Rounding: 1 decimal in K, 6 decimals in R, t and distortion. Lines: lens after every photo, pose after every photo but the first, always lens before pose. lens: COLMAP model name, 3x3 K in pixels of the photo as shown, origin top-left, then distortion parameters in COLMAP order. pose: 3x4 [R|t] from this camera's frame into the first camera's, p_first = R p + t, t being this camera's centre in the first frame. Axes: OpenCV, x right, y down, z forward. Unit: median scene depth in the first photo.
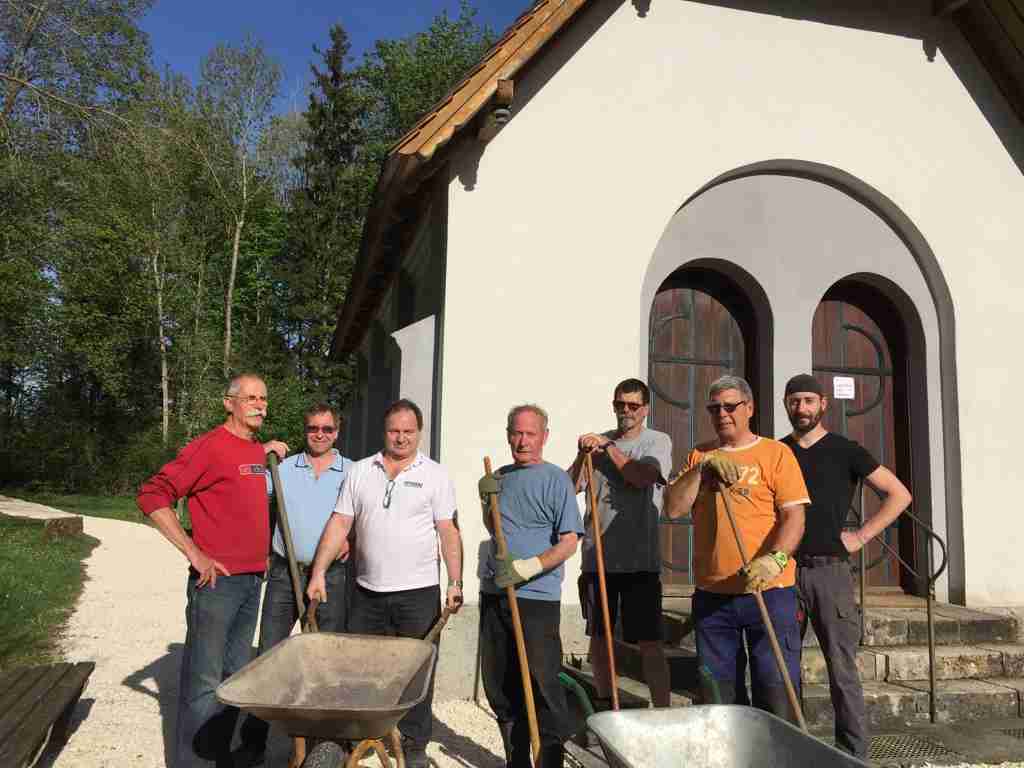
lens RADIAL K [[861.6, 0, 503.8], [0, 861.6, 389.8], [0, 0, 1]] dist [0.064515, -0.080109]
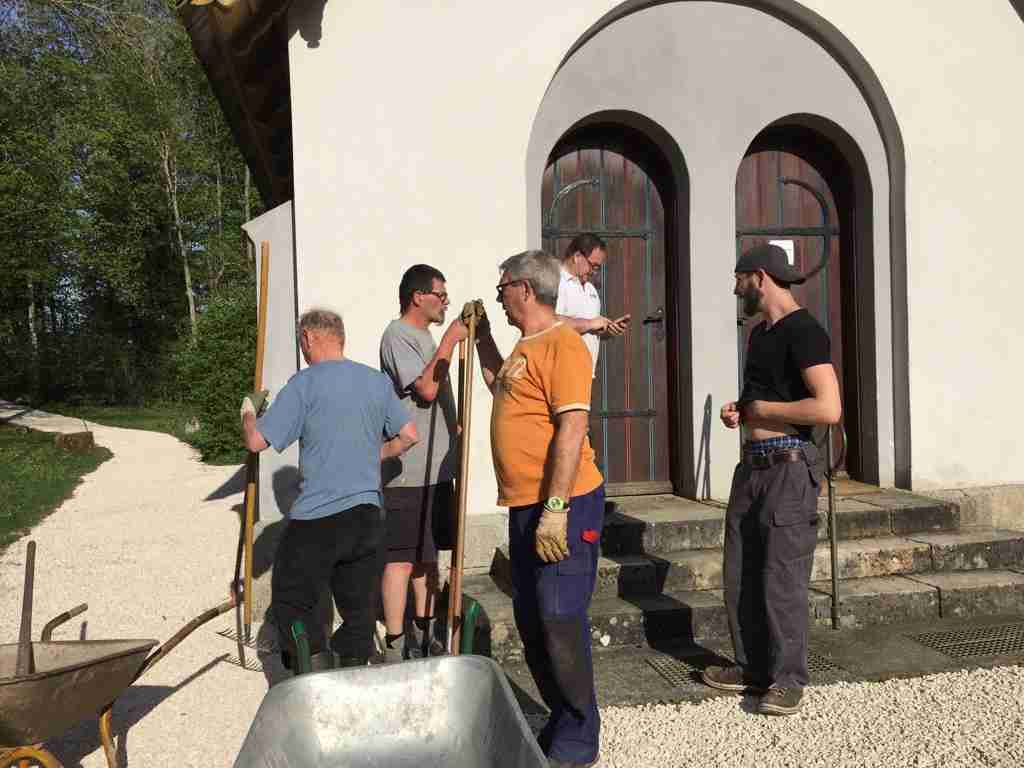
lens RADIAL K [[874.1, 0, 514.1], [0, 874.1, 386.4], [0, 0, 1]] dist [0.080001, -0.107018]
pose [[0.996903, -0.057927, -0.053195, 0.178660], [0.064128, 0.990282, 0.123406, 0.005340], [0.045529, -0.126435, 0.990930, 0.100140]]
